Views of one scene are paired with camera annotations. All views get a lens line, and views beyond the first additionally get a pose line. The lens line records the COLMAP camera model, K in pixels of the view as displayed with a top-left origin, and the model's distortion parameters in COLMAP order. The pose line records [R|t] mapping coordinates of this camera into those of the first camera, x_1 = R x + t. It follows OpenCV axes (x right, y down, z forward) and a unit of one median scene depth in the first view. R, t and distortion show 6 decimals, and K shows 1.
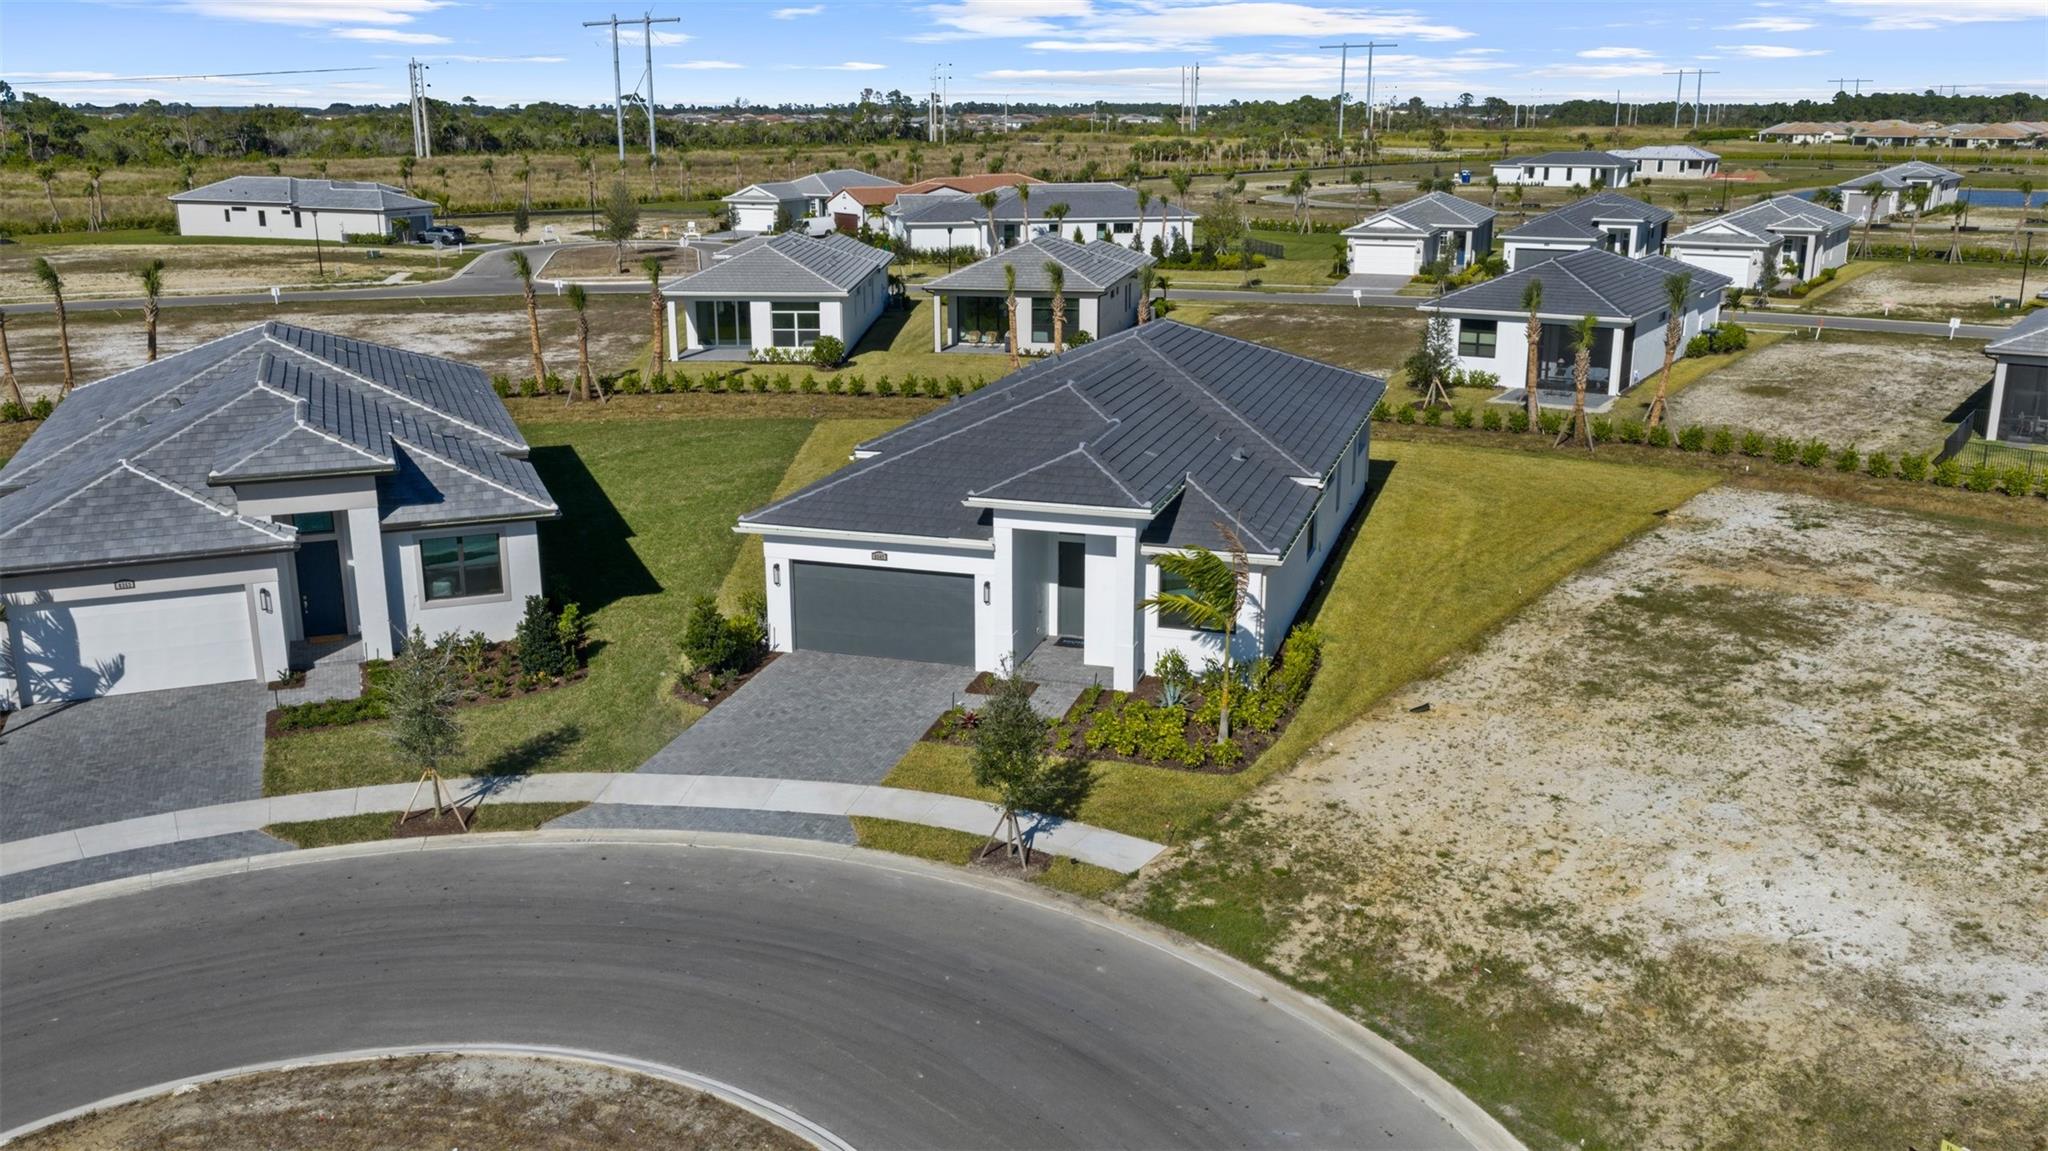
lens RADIAL K [[1698.9, 0, 1038.4], [0, 1698.9, 571.2], [0, 0, 1]] dist [0.007125, -0.004233]
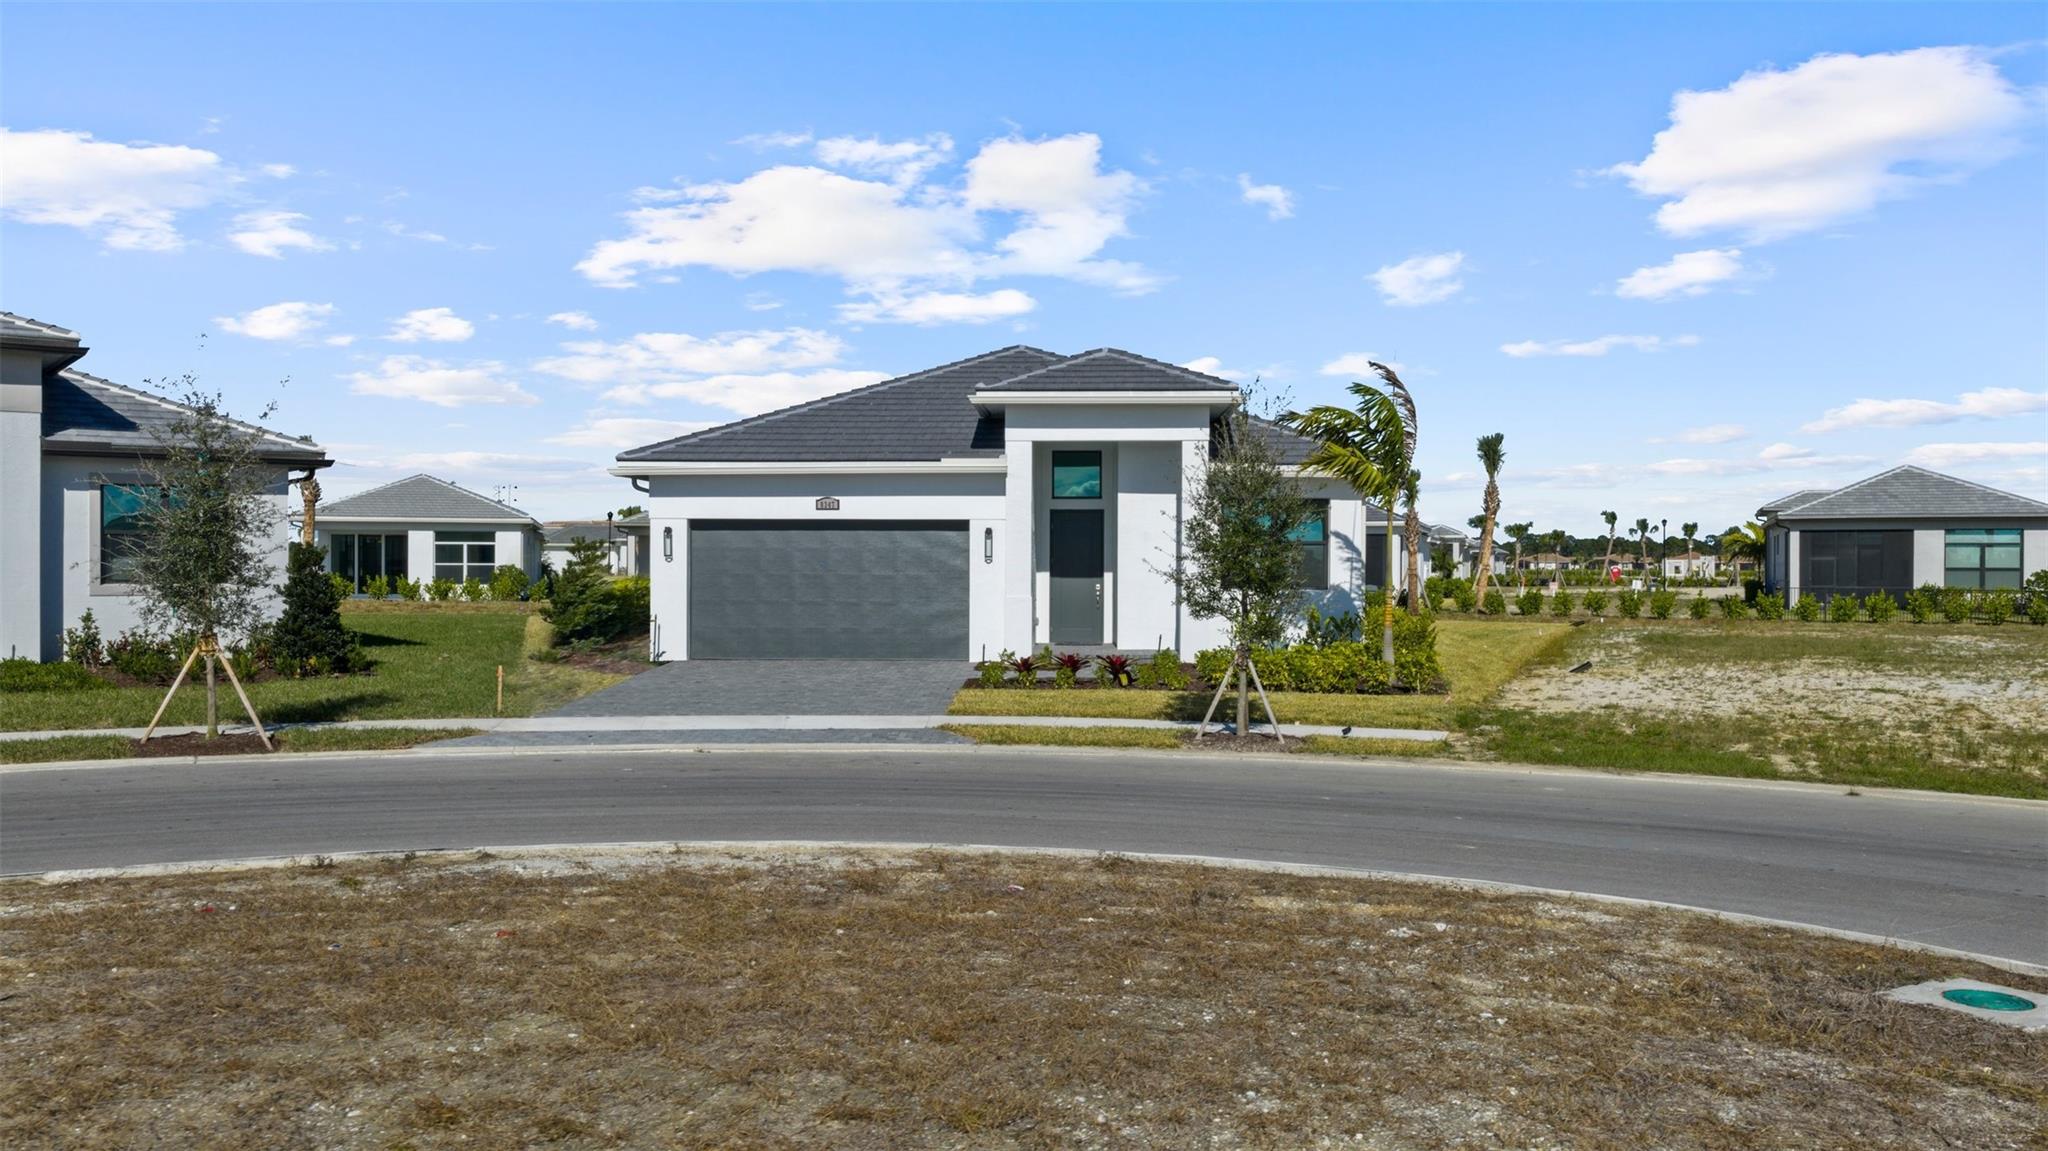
lens RADIAL K [[1698.9, 0, 1038.4], [0, 1698.9, 571.2], [0, 0, 1]] dist [0.007125, -0.004233]
pose [[0.964776, -0.003657, 0.263046, -0.201278], [0.073299, 0.964043, -0.255436, 0.211319], [-0.252653, 0.265720, 0.930354, 0.340360]]
